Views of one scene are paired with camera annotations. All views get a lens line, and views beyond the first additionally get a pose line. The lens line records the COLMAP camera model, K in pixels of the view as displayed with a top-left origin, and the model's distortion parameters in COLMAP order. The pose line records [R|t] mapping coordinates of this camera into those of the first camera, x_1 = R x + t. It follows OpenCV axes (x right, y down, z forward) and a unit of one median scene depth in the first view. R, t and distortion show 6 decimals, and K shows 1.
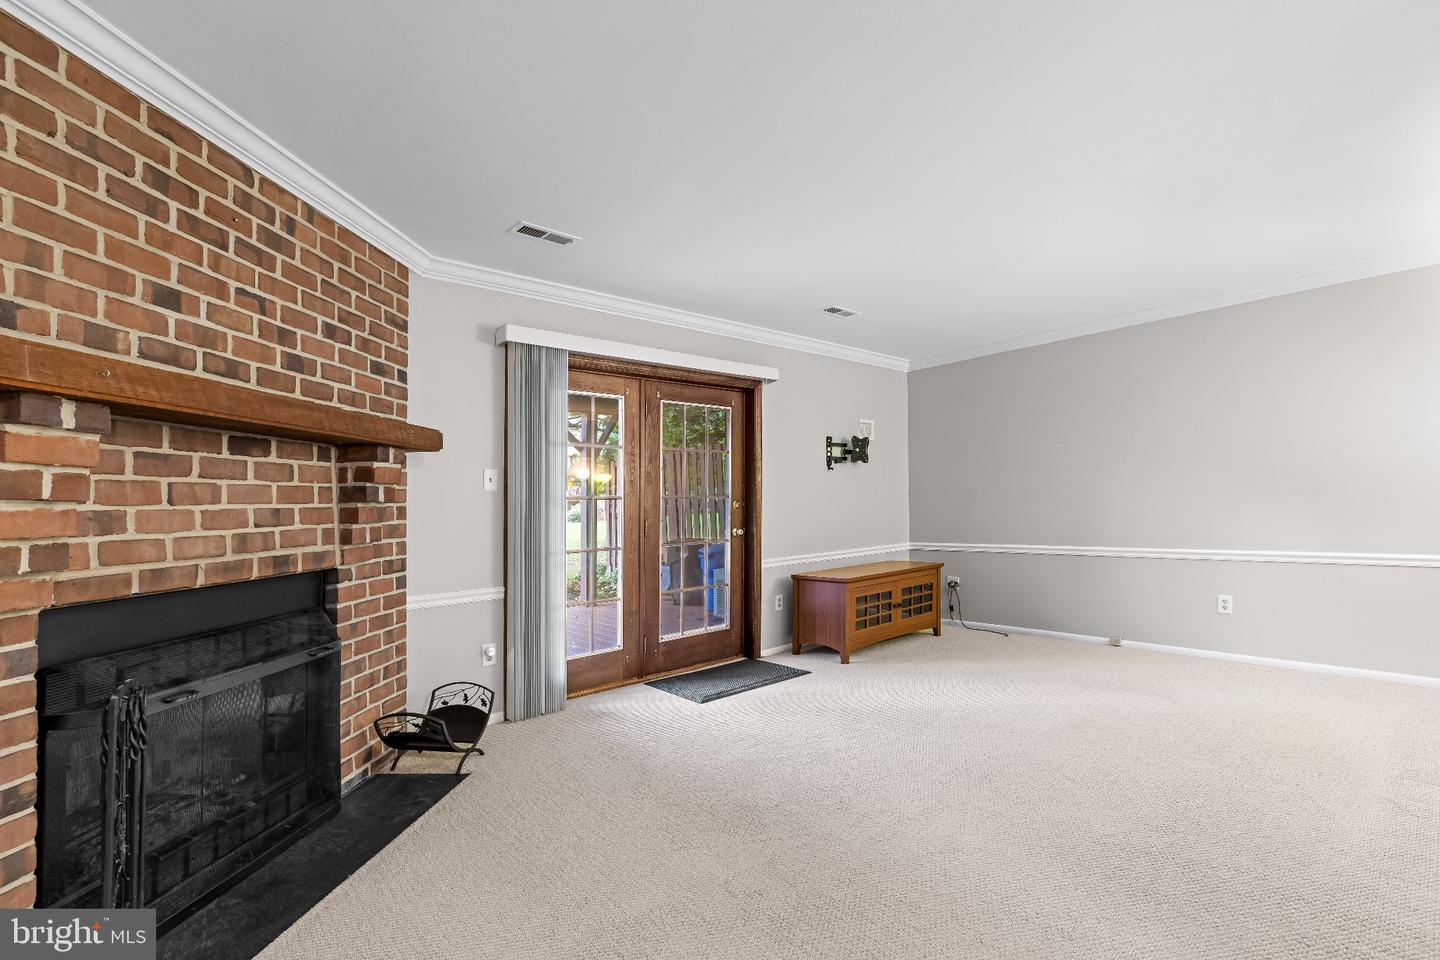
lens RADIAL K [[646.1, 0, 718.5], [0, 646.1, 507.3], [0, 0, 1]] dist [0.000813, 0.000245]
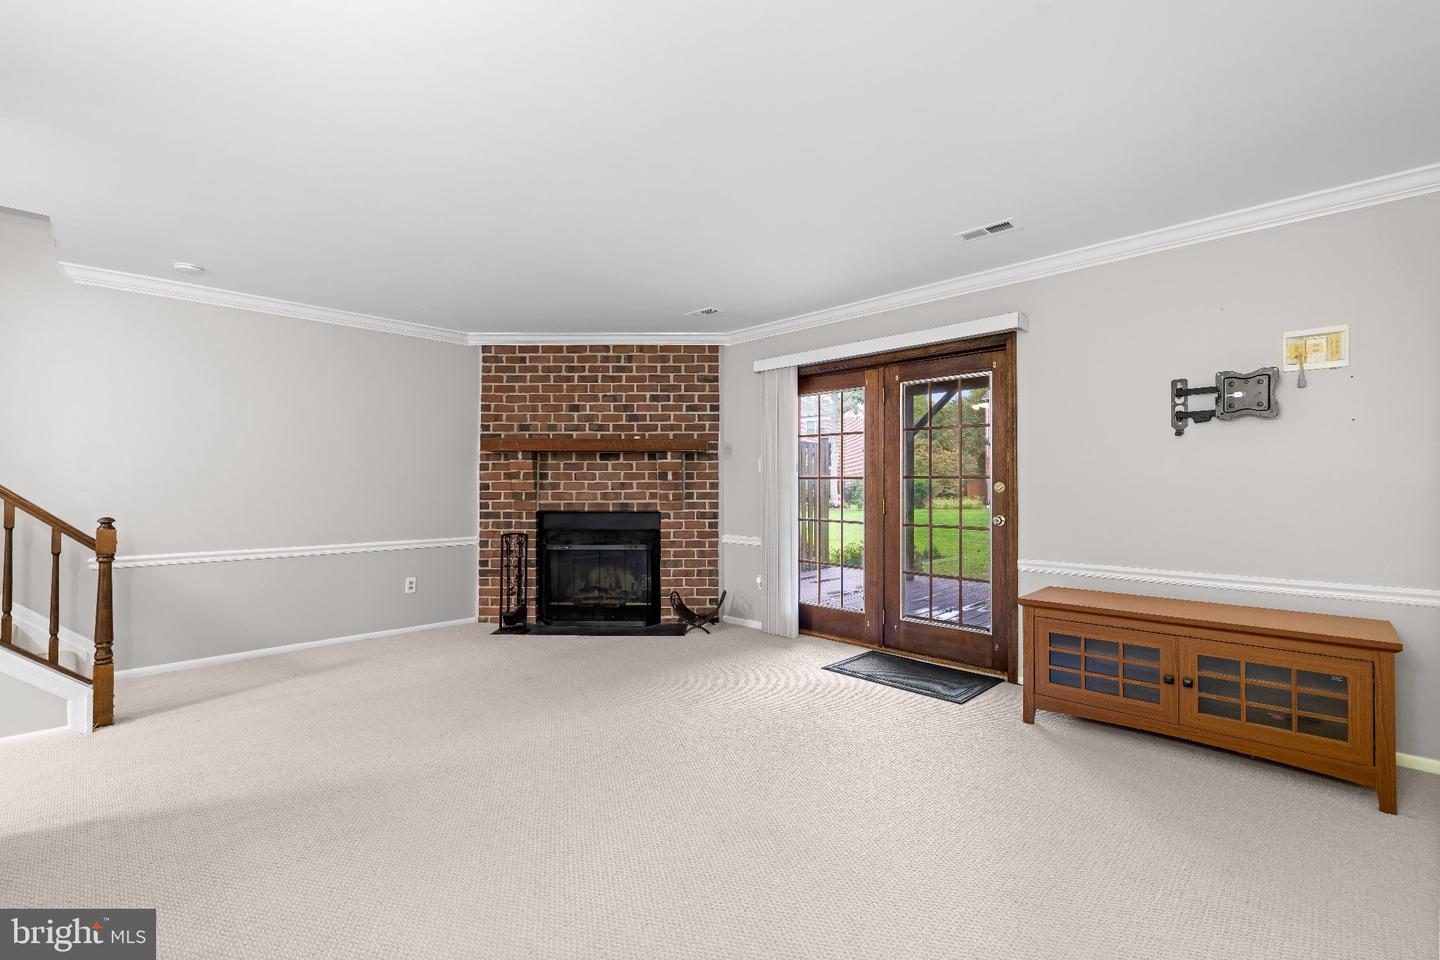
lens RADIAL K [[620.7, 0, 720.5], [0, 620.7, 458.9], [0, 0, 1]] dist [-0.000584, -0.000134]
pose [[0.082091, -0.011446, -0.996559, 1.549472], [-0.006084, 0.999910, -0.011986, -0.056726], [0.996606, 0.007047, 0.082014, 1.139141]]
